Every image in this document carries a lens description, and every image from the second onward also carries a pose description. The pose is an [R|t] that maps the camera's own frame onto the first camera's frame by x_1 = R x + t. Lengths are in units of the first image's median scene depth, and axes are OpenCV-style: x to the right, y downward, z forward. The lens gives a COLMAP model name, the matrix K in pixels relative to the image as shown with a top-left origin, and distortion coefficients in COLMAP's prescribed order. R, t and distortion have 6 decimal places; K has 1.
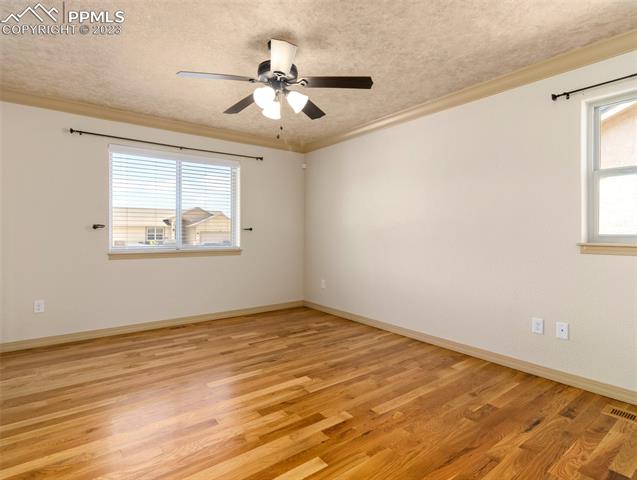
lens RADIAL K [[331.6, 0, 316.8], [0, 331.6, 236.7], [0, 0, 1]] dist [0.002924, 0.000625]
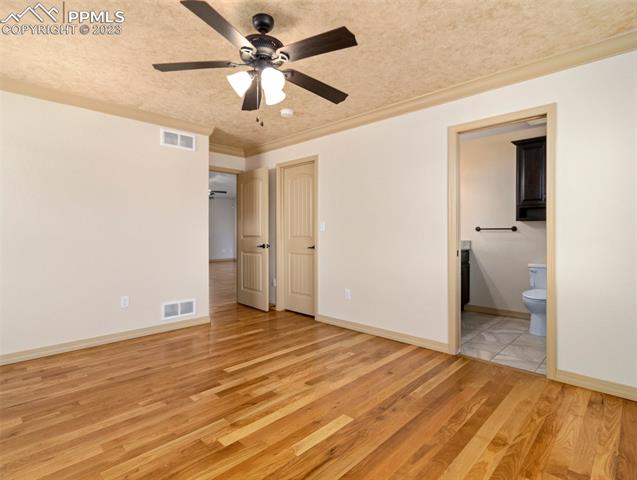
lens RADIAL K [[331.6, 0, 320.3], [0, 331.6, 235.6], [0, 0, 1]] dist [0.002924, 0.000625]
pose [[-0.987961, -0.002776, -0.154678, -0.143759], [-0.005128, 0.999877, 0.014807, -0.018954], [0.154618, 0.015422, -0.987854, 2.031308]]
